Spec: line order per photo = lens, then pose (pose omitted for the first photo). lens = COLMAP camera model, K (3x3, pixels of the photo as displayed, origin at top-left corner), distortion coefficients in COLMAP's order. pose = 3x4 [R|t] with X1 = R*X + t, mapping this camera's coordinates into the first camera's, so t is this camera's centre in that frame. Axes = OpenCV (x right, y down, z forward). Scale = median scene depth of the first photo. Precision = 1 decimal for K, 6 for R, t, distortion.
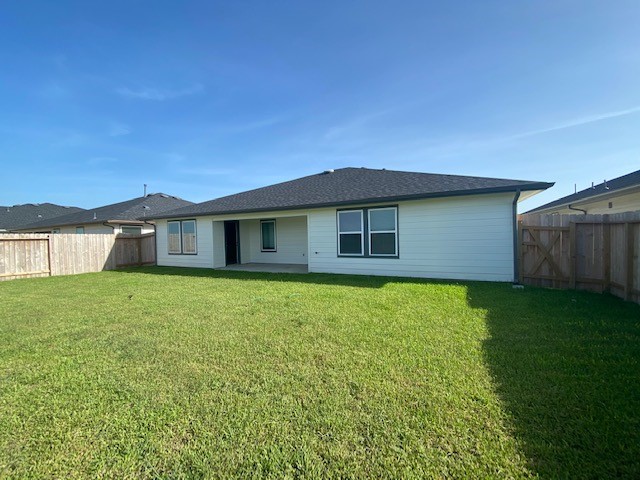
lens RADIAL K [[258.4, 0, 320.0], [0, 258.4, 240.0], [0, 0, 1]] dist [-0.000335, -0.009725]
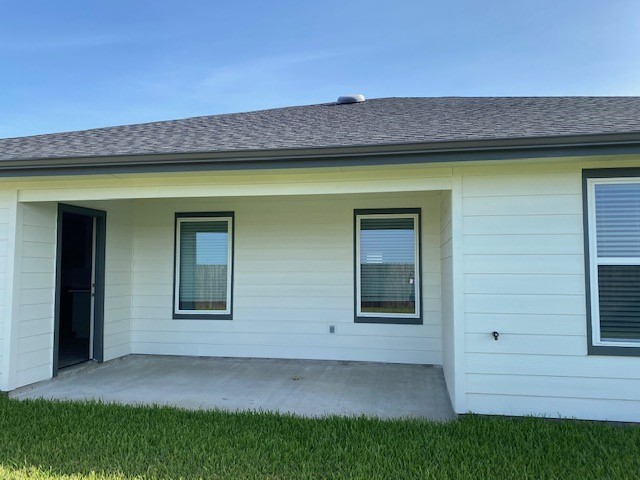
lens RADIAL K [[484.7, 0, 320.0], [0, 484.7, 240.0], [0, 0, 1]] dist [-0.000020, -0.000529]
pose [[0.965121, 0.041616, 0.258475, -0.248550], [-0.020237, 0.996190, -0.084831, 0.000165], [-0.261021, 0.076641, 0.962286, 0.462648]]
